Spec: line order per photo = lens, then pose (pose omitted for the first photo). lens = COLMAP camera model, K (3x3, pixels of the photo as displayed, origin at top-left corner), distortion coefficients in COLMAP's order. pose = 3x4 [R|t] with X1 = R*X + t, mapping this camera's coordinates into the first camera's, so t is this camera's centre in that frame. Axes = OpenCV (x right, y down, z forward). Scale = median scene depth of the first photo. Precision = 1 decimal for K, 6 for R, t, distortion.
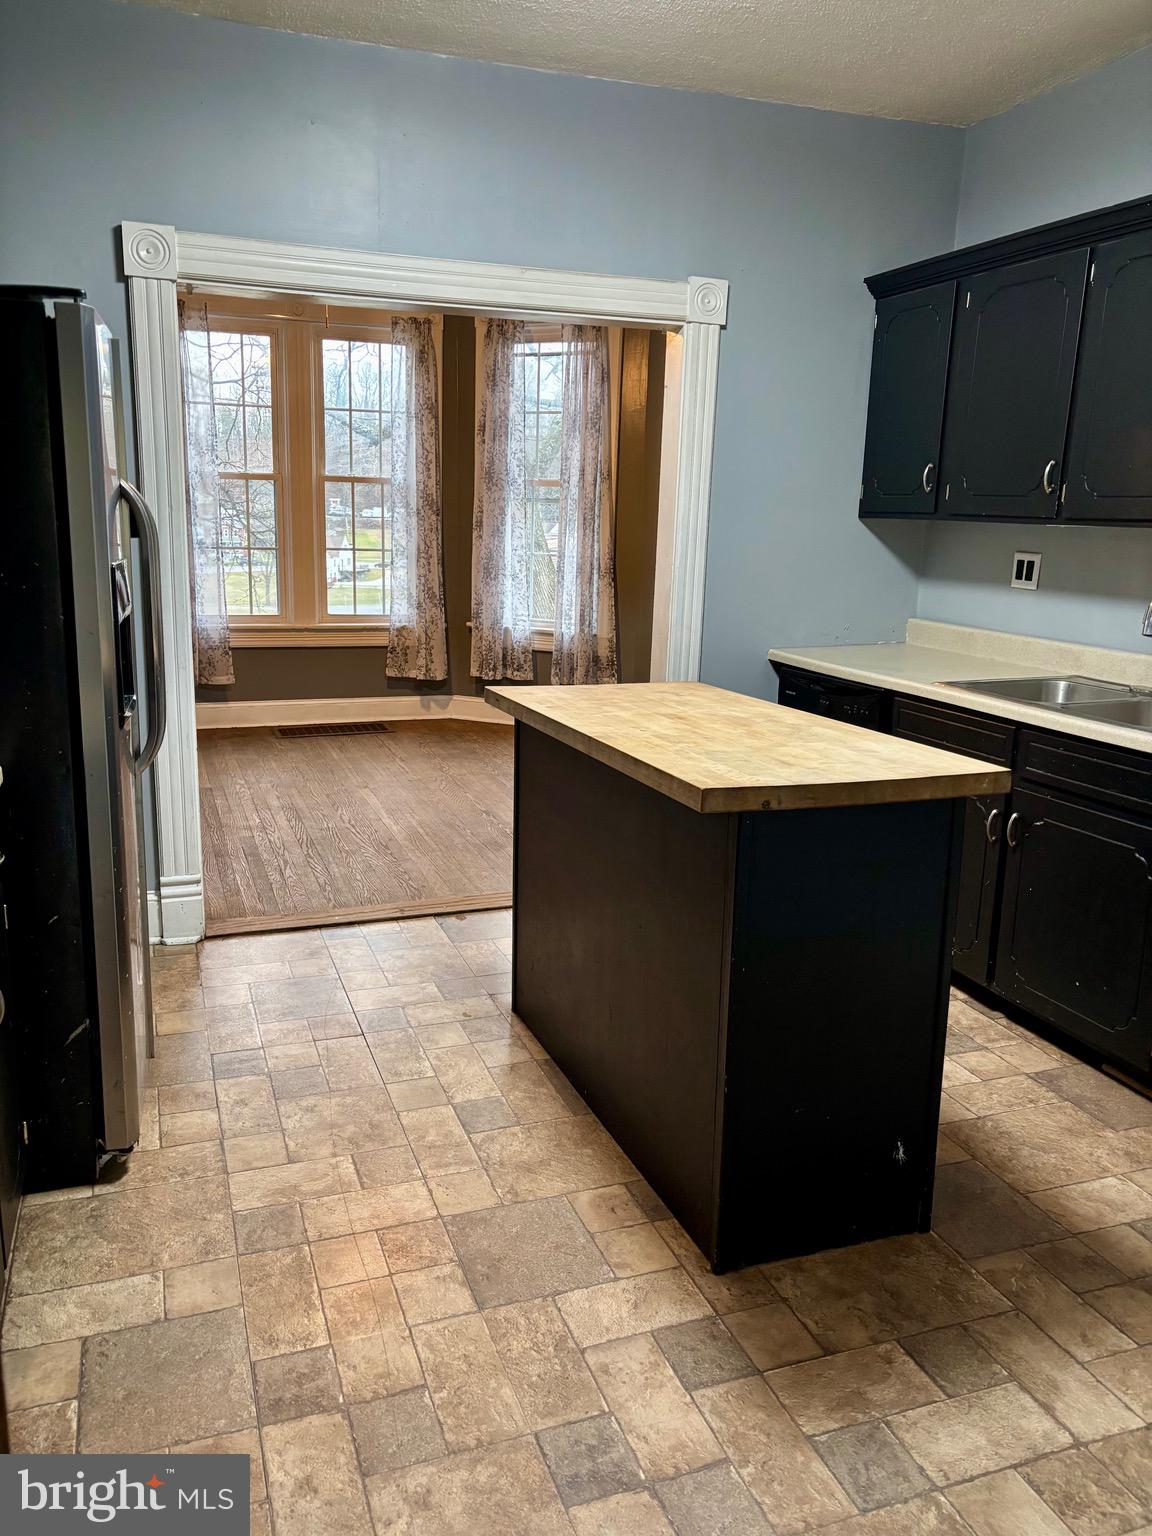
lens RADIAL K [[1162.1, 0, 575.5], [0, 1162.1, 789.8], [0, 0, 1]] dist [0.054320, -0.051549]
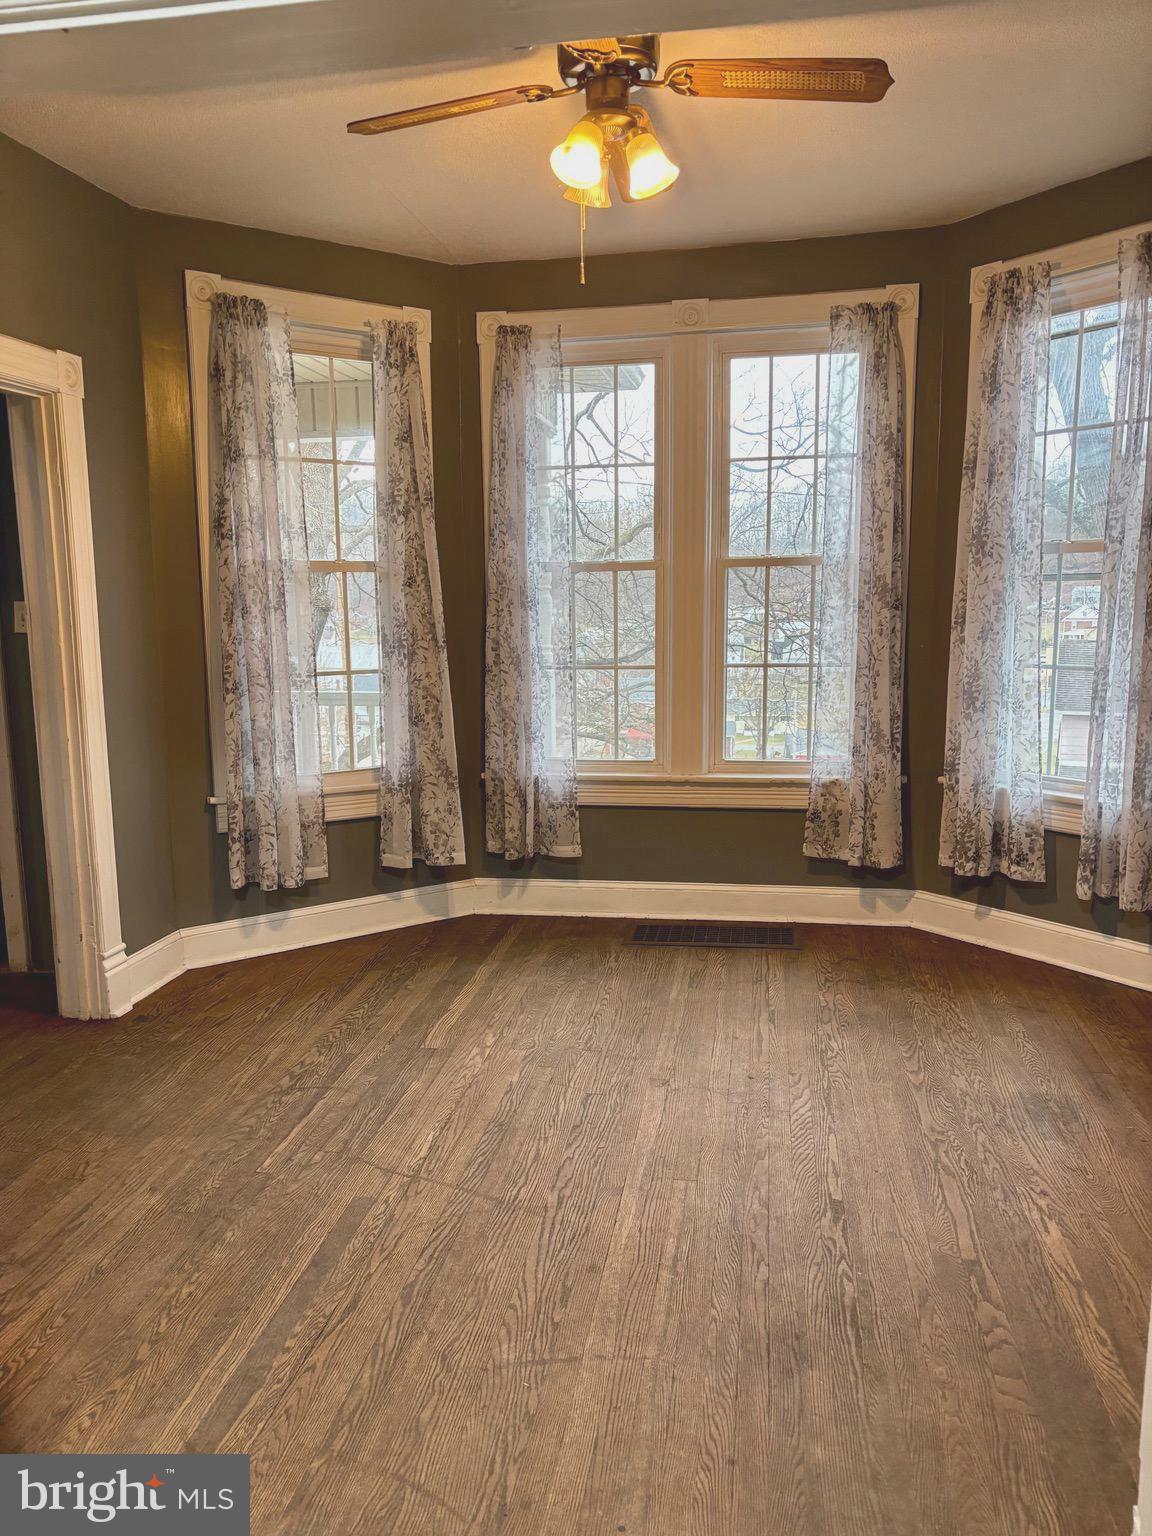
lens RADIAL K [[1162.1, 0, 583.0], [0, 1162.1, 782.5], [0, 0, 1]] dist [0.054320, -0.051549]
pose [[0.868648, 0.039468, -0.493855, 0.050502], [-0.080826, 0.994756, -0.062667, -0.090239], [0.488793, 0.094352, 0.867283, 0.385023]]
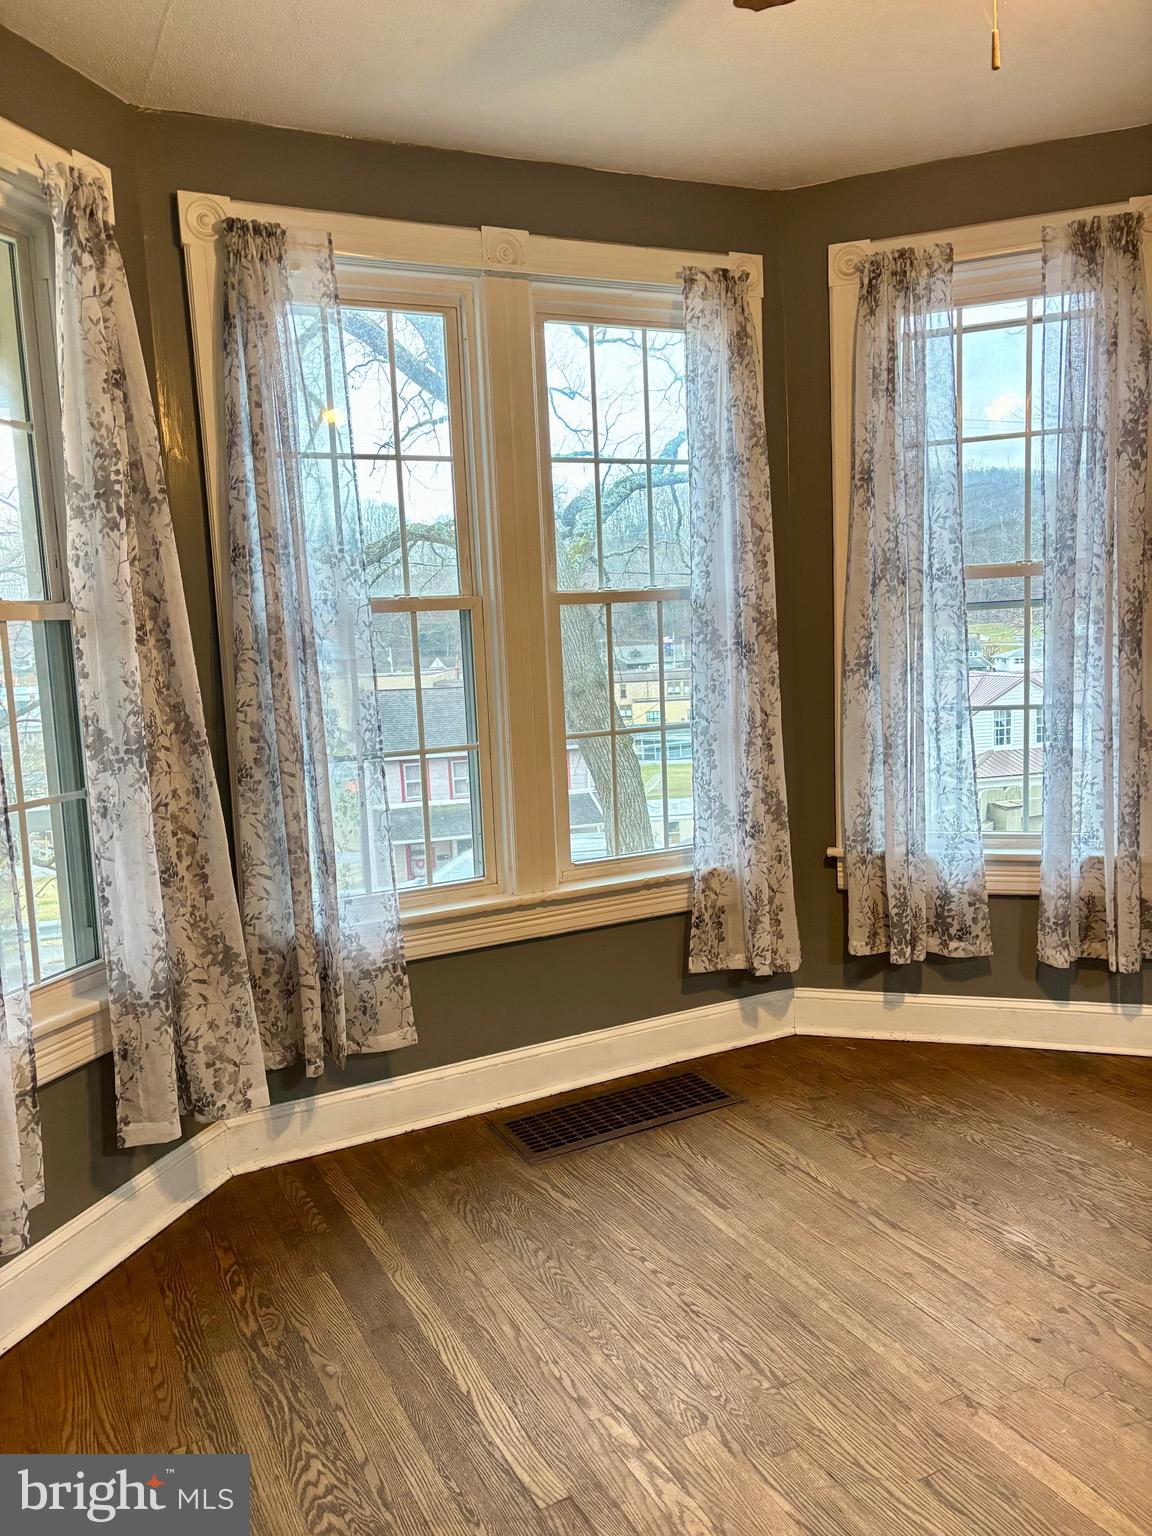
lens RADIAL K [[1162.1, 0, 577.7], [0, 1162.1, 776.3], [0, 0, 1]] dist [0.054320, -0.051549]
pose [[0.989940, -0.090653, 0.108635, -0.264170], [0.102540, 0.988699, -0.109360, -0.135641], [-0.097494, 0.119399, 0.988048, 0.517808]]
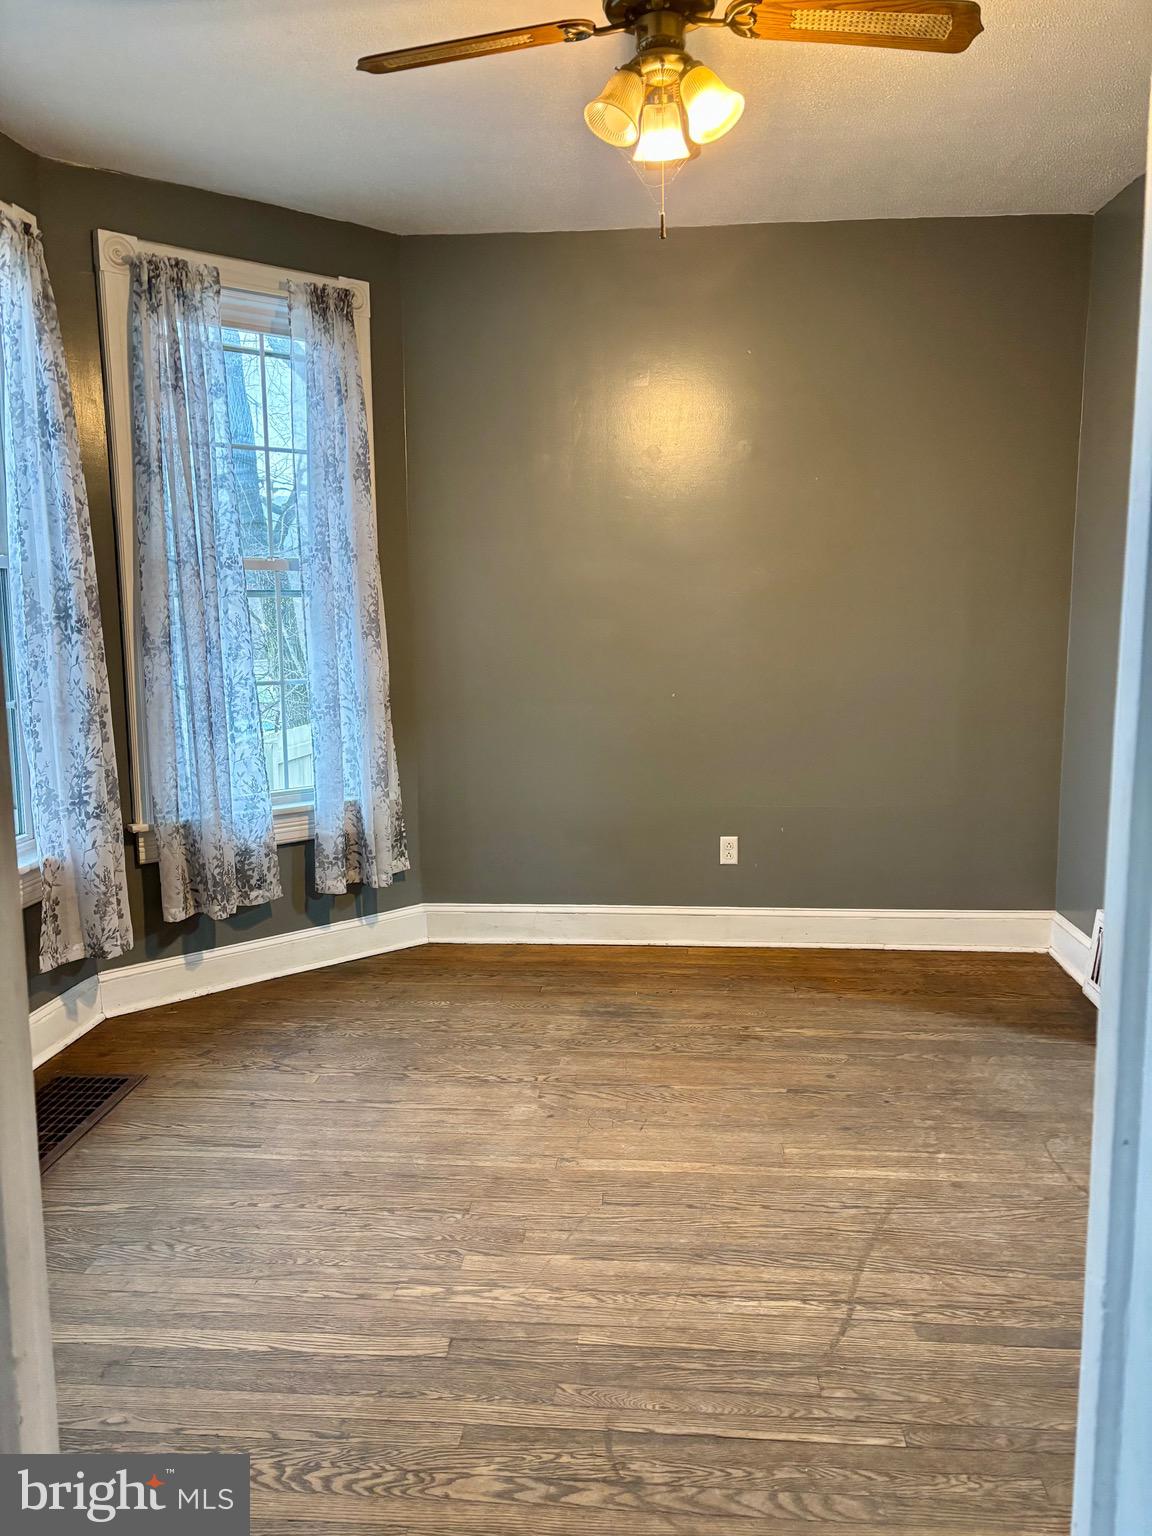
lens RADIAL K [[1162.1, 0, 582.5], [0, 1162.1, 774.7], [0, 0, 1]] dist [0.054320, -0.051549]
pose [[0.412471, -0.163304, 0.896214, -0.492082], [0.236963, 0.969168, 0.067538, -0.159384], [-0.879612, 0.184512, 0.438450, 0.610823]]
